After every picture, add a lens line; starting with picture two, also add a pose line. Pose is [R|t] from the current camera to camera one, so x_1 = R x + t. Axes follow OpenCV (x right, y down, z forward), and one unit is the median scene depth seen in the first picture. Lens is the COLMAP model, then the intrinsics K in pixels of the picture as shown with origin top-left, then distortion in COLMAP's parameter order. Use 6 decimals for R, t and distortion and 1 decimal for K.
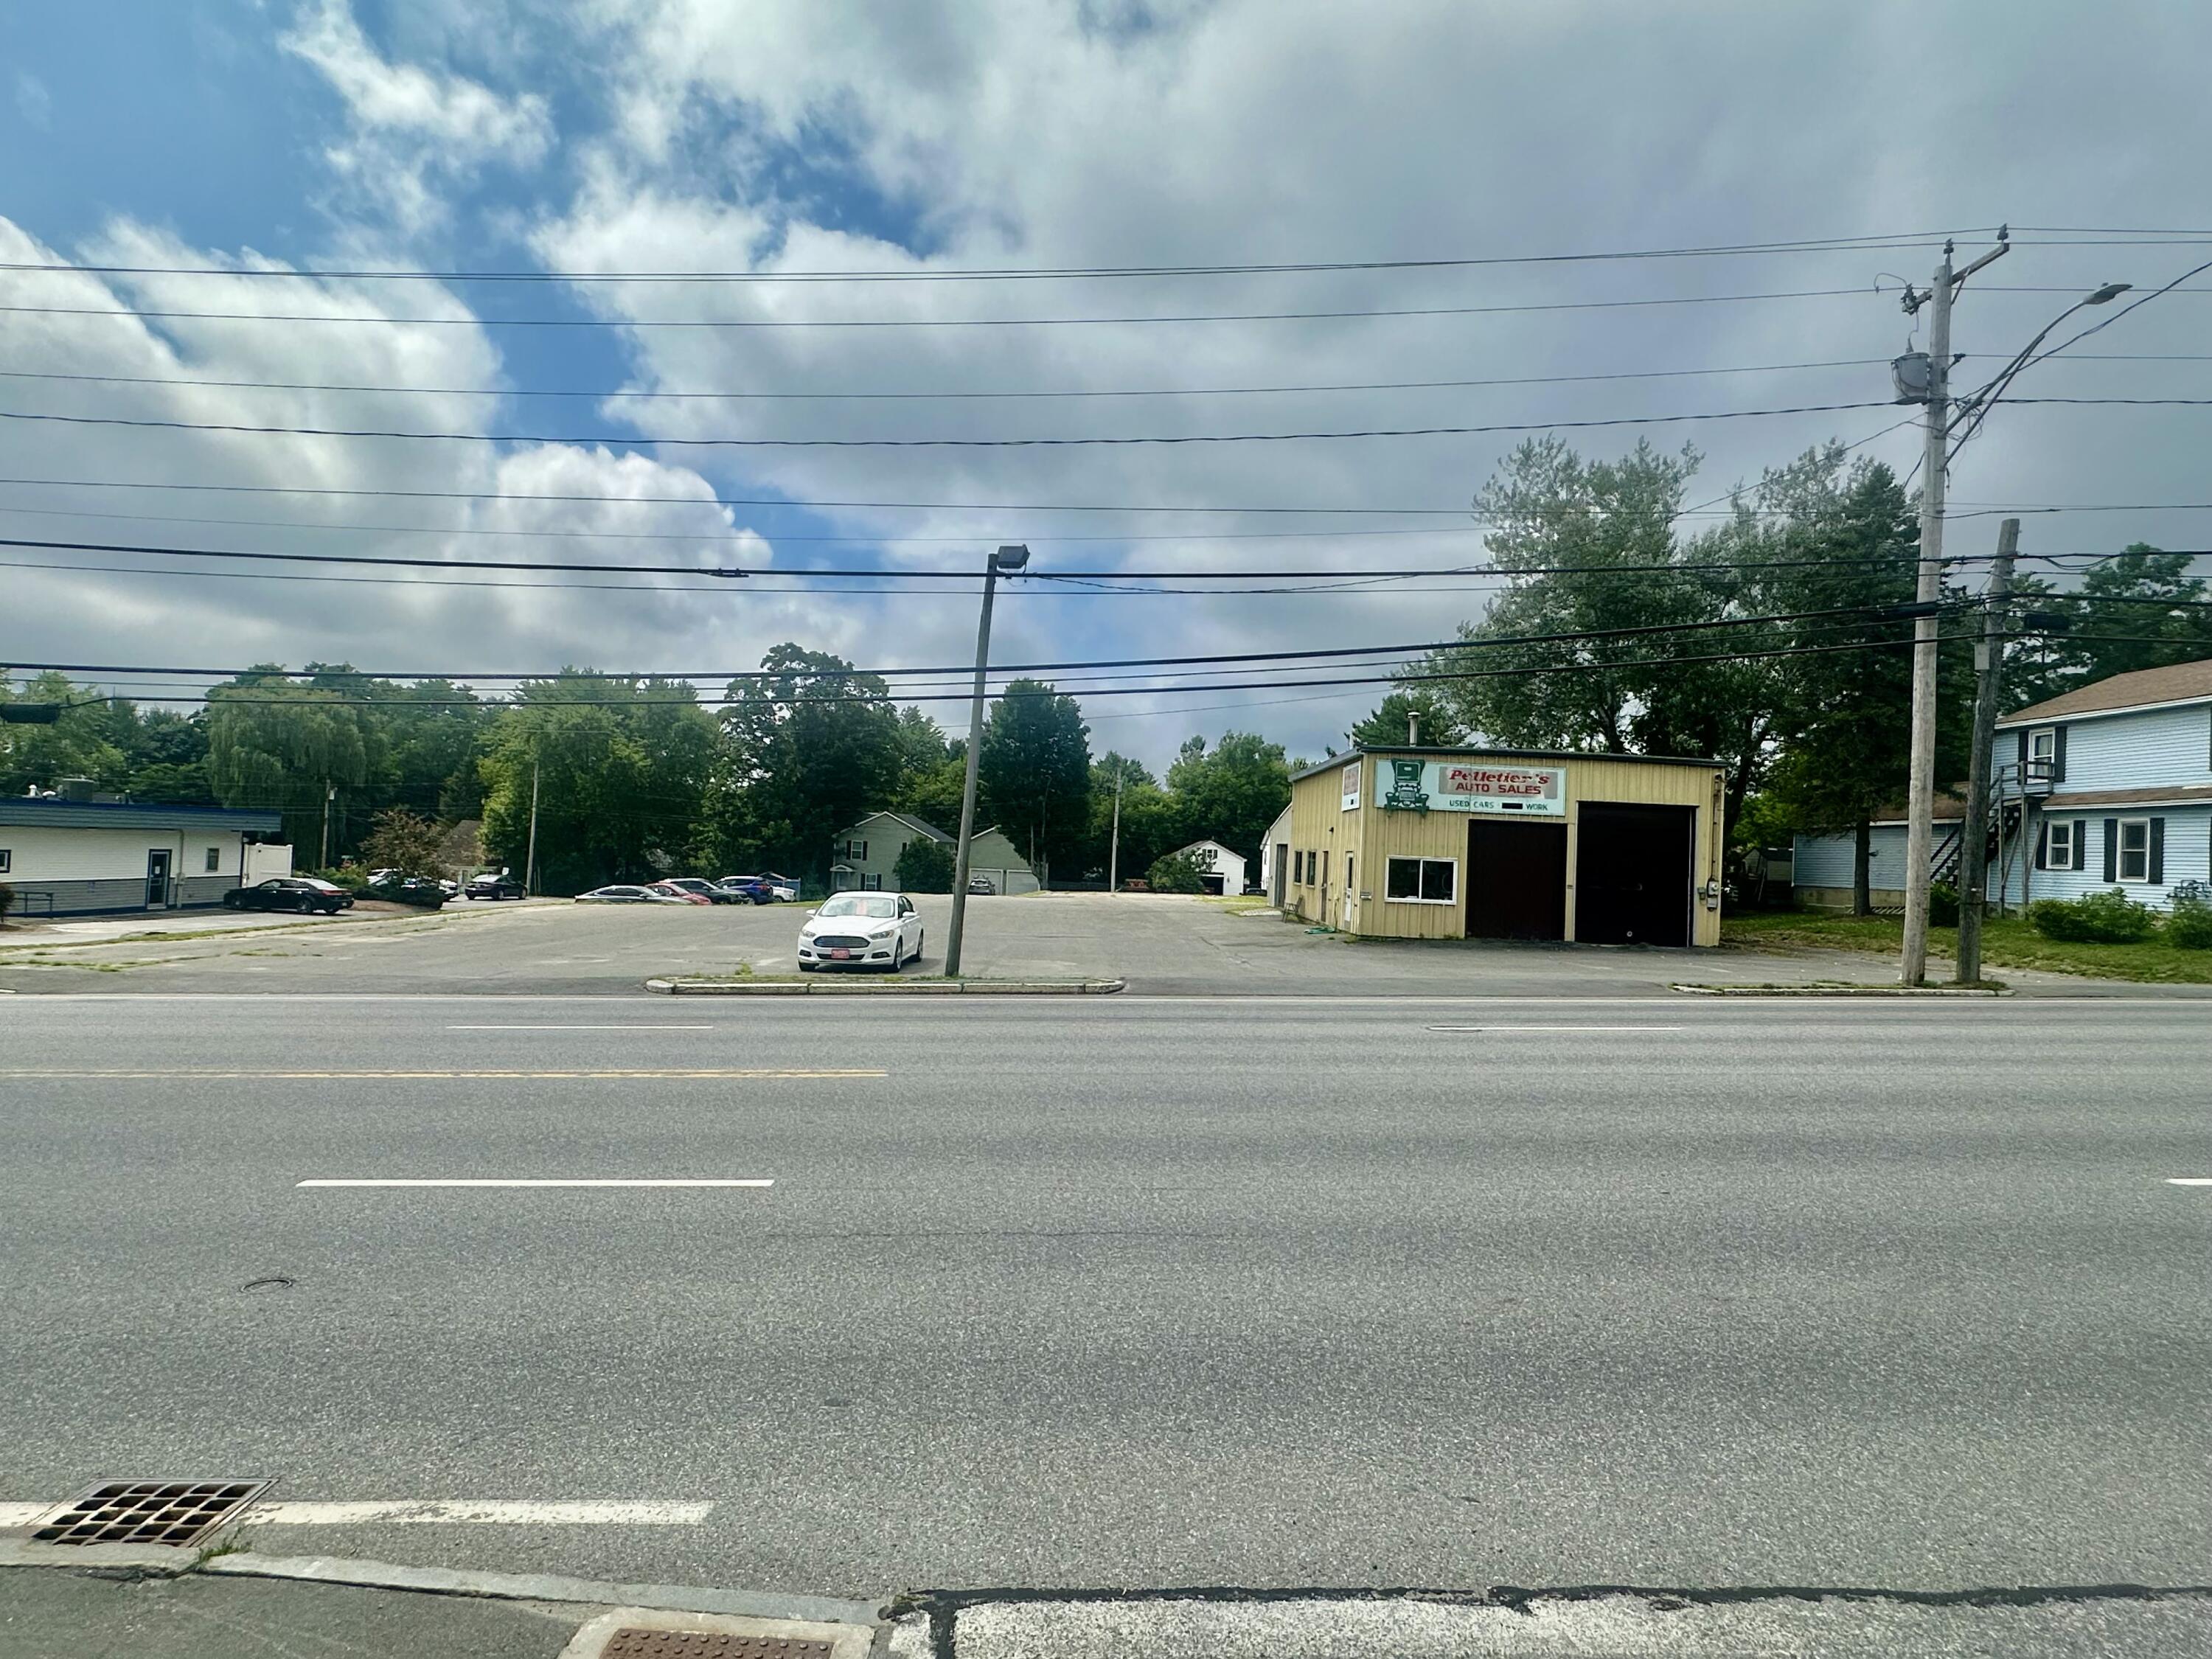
lens RADIAL K [[1235.9, 0, 1106.0], [0, 1235.9, 829.5], [0, 0, 1]] dist [0.000847, 0.000046]
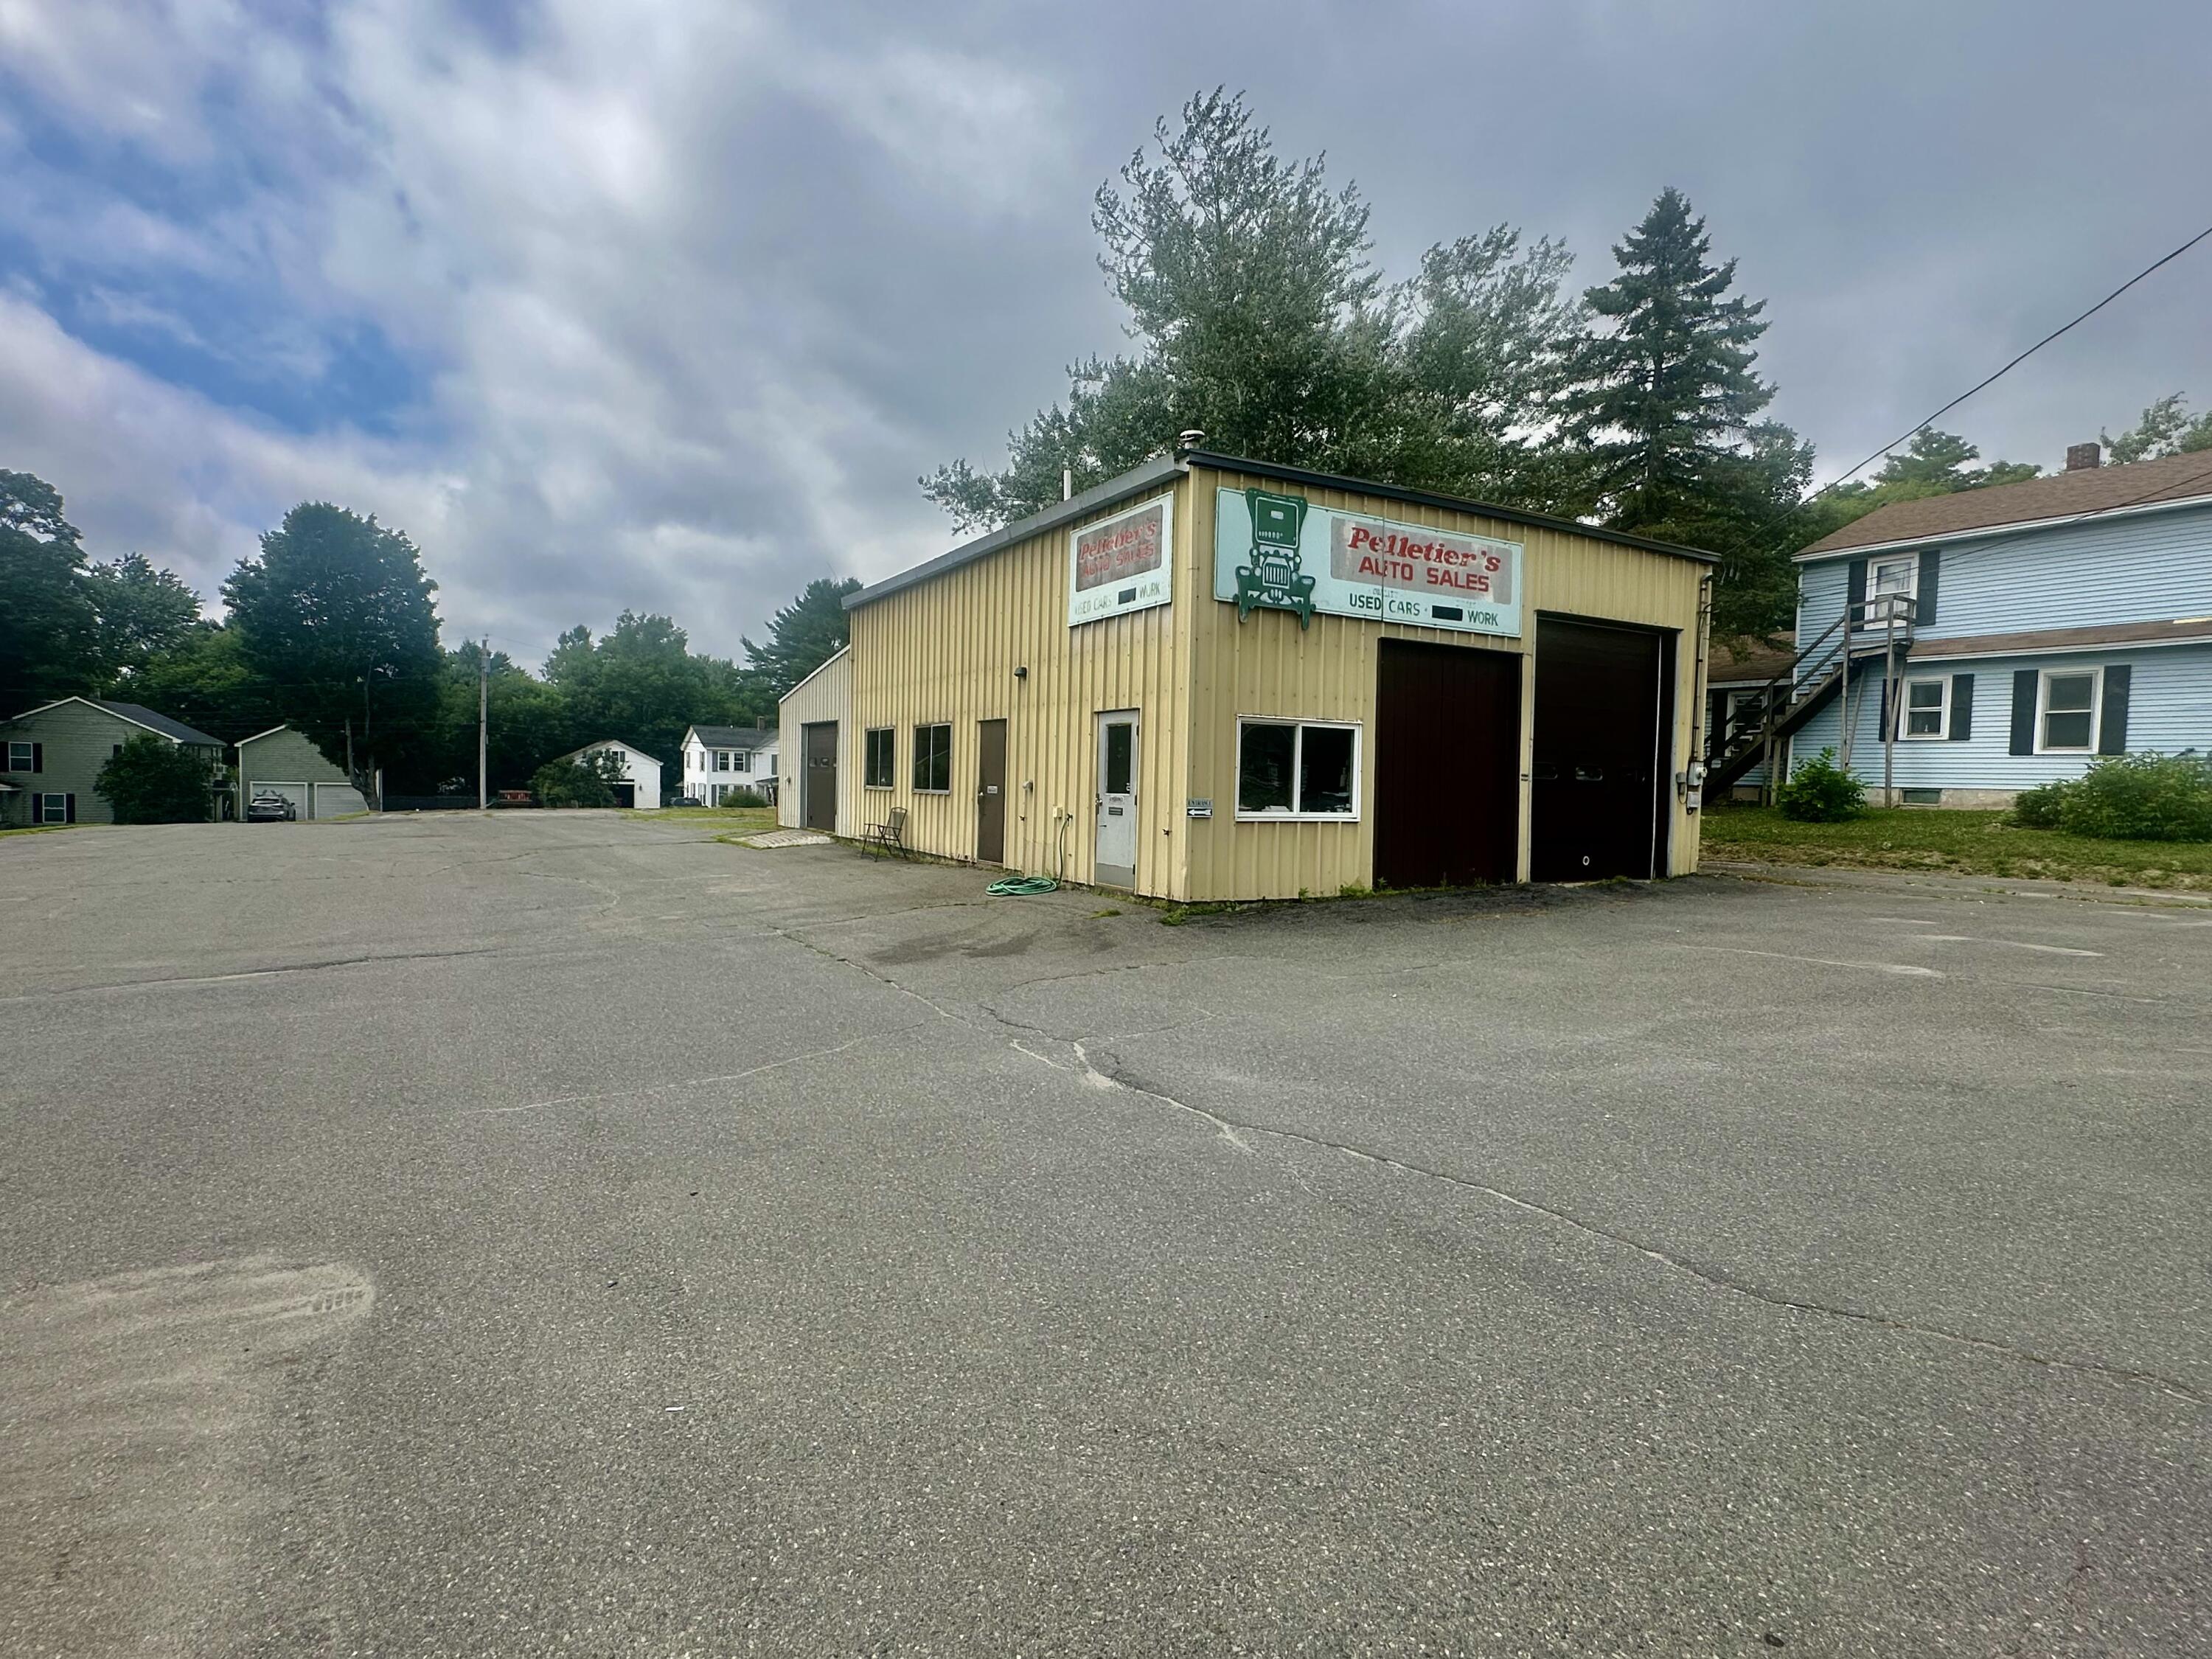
lens RADIAL K [[1116.9, 0, 1106.0], [0, 1116.9, 829.5], [0, 0, 1]] dist [-0.004130, -0.000457]
pose [[0.867073, -0.045683, 0.496082, -0.007839], [0.005147, 0.996555, 0.082773, 0.027241], [-0.498154, -0.069217, 0.864321, 0.651488]]
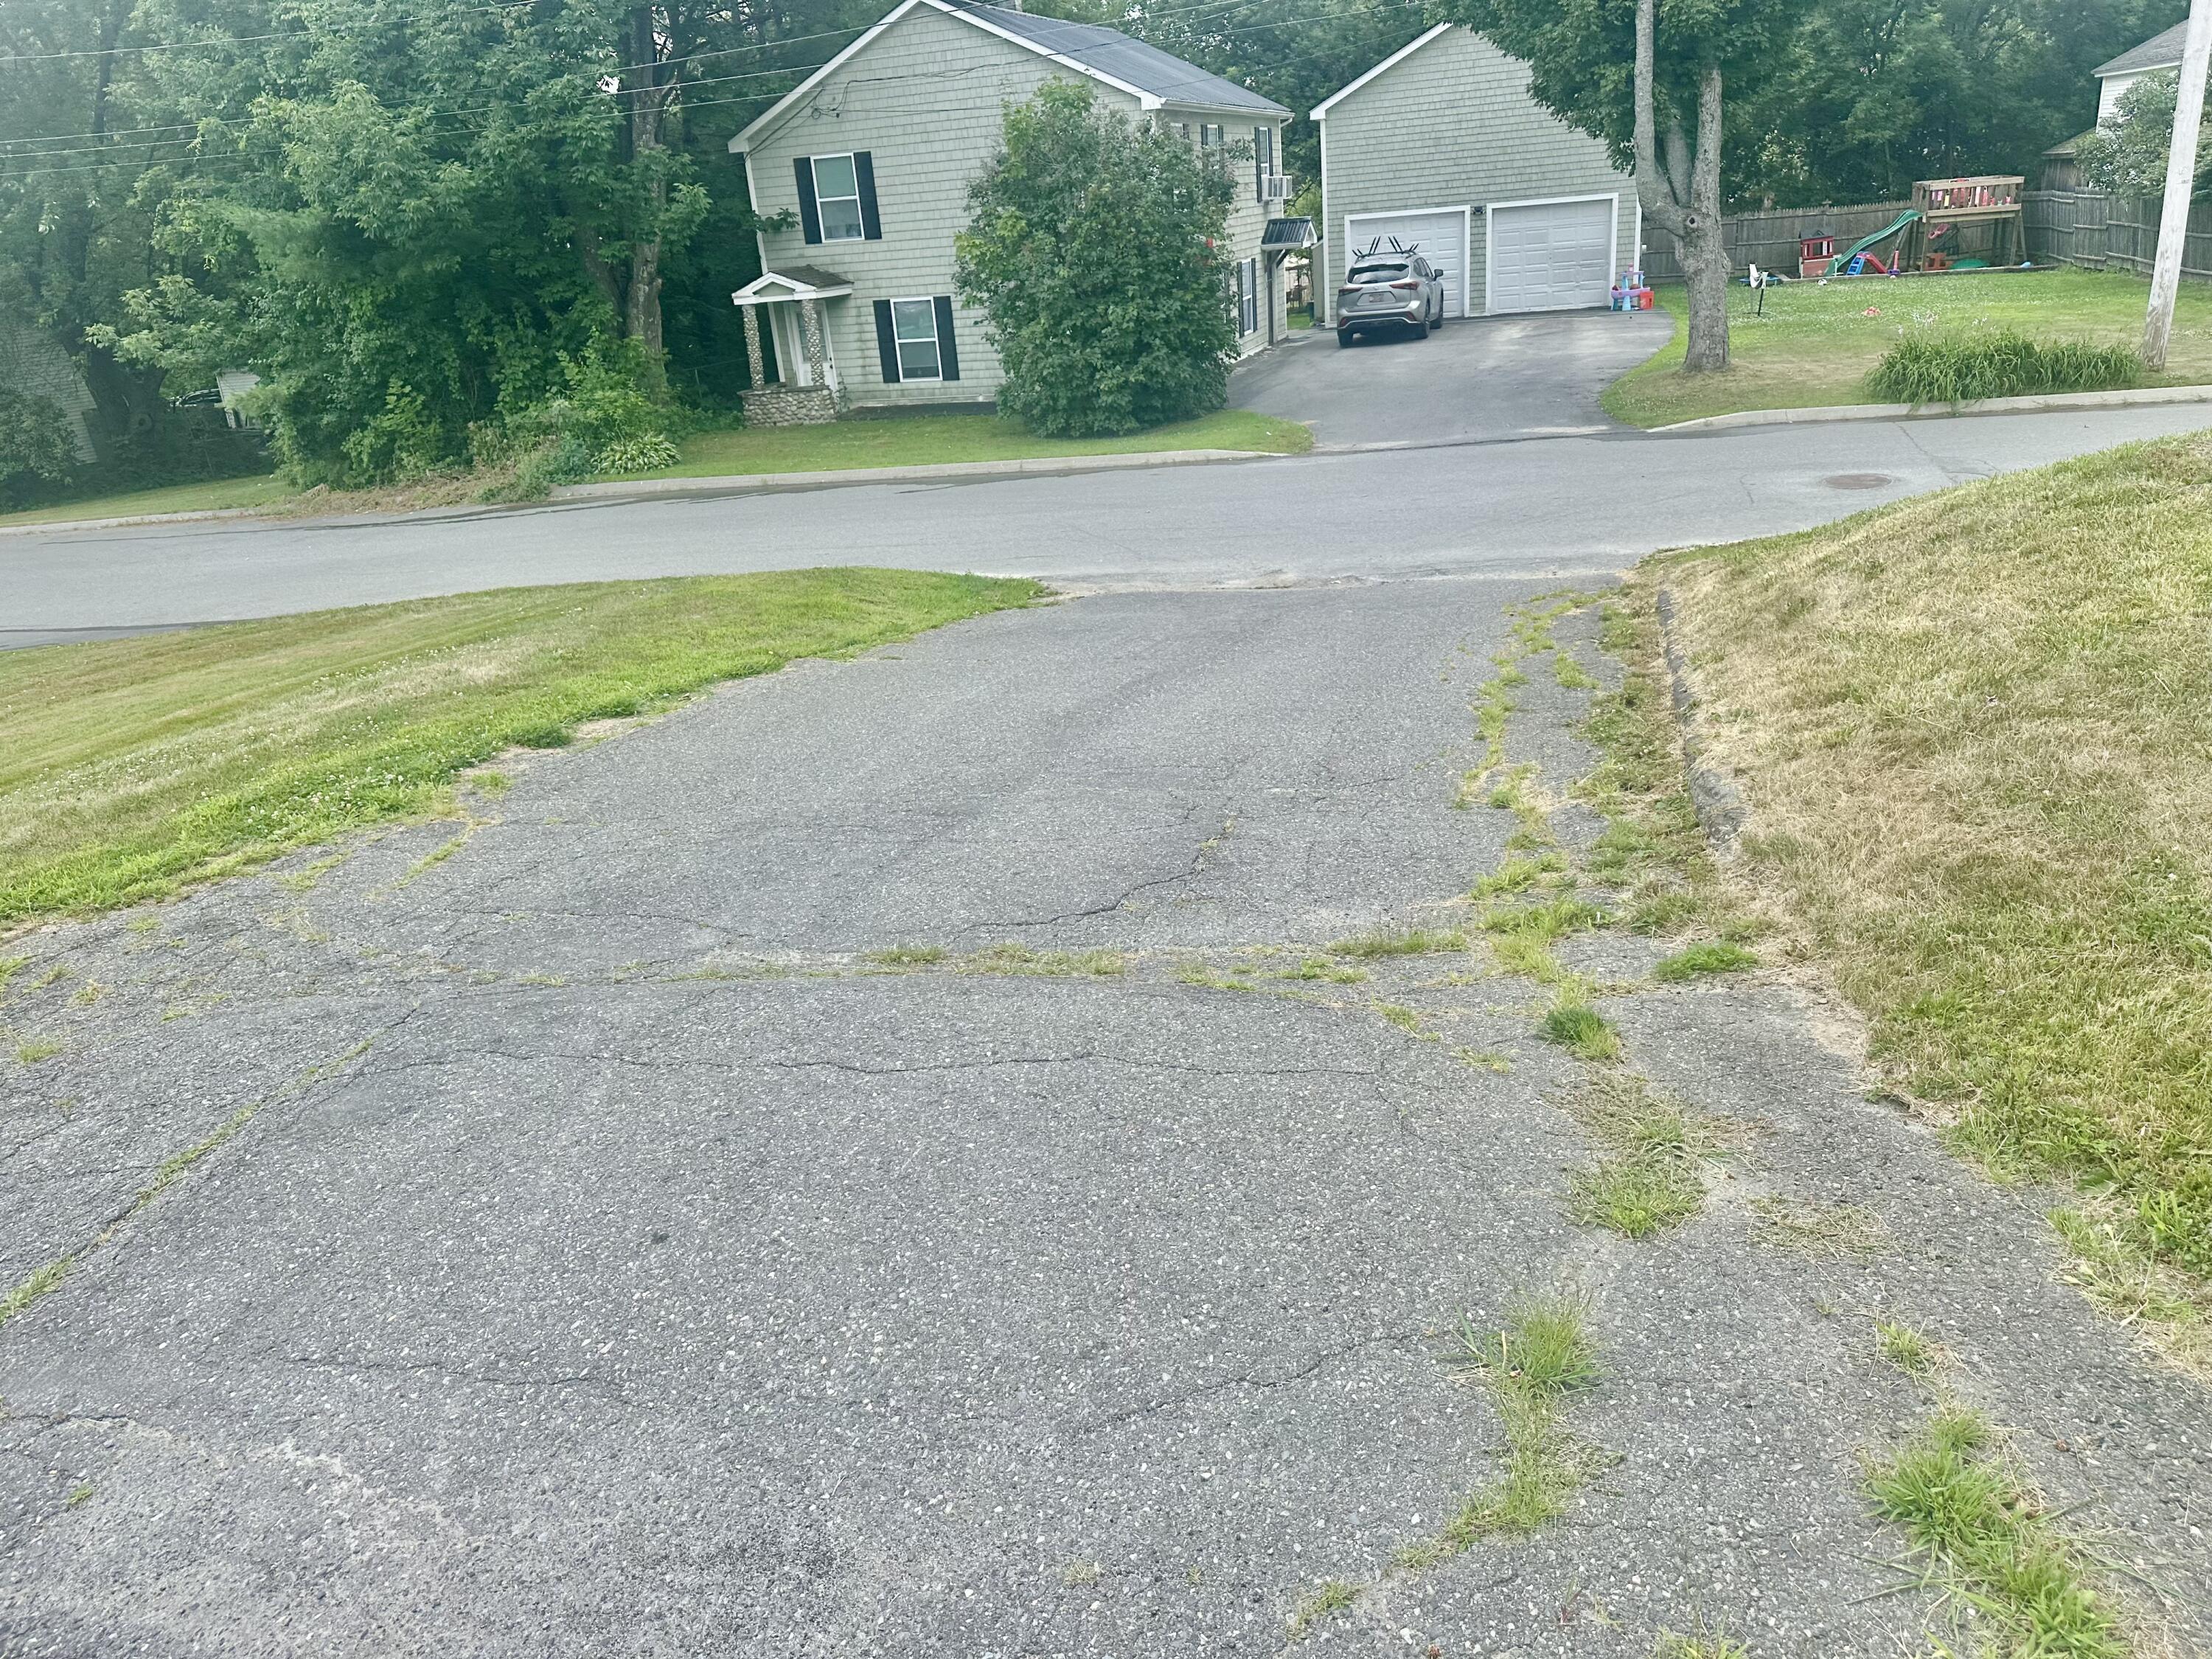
lens RADIAL K [[1567.4, 0, 1106.0], [0, 1567.4, 829.5], [0, 0, 1]] dist [0.002344, 0.000767]
pose [[0.951211, -0.003804, -0.308518, -0.177917], [0.125883, 0.917700, 0.376803, 0.060923], [0.281693, -0.397256, 0.873405, 2.047455]]
